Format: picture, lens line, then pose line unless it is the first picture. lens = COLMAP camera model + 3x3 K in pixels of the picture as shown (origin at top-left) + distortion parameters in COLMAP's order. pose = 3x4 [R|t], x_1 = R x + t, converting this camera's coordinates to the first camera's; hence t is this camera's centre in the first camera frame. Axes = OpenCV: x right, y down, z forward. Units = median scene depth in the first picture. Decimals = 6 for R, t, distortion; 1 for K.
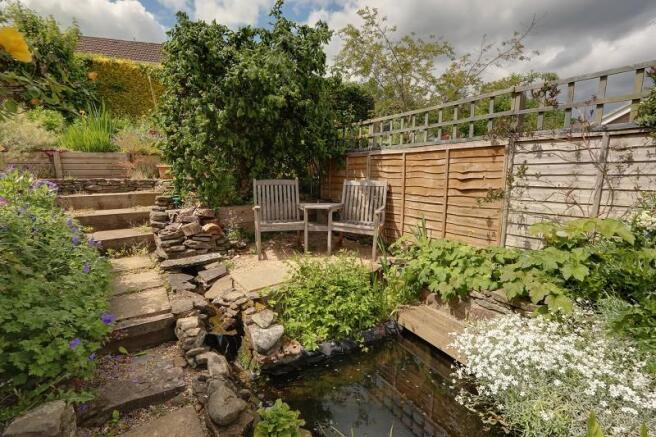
lens RADIAL K [[302.0, 0, 328.0], [0, 302.0, 218.5], [0, 0, 1]] dist [-0.000781, -0.000209]
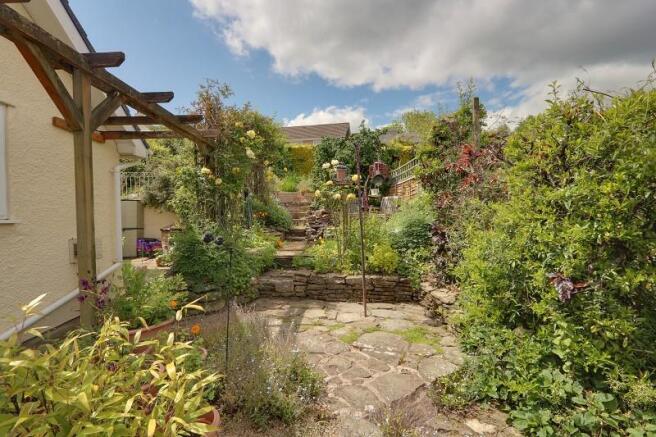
lens RADIAL K [[302.0, 0, 328.0], [0, 302.0, 218.5], [0, 0, 1]] dist [-0.000781, -0.000209]
pose [[0.873546, -0.003274, -0.486731, 0.514240], [-0.068842, 0.989094, -0.130205, 0.227223], [0.481849, 0.147247, 0.863794, -0.696057]]
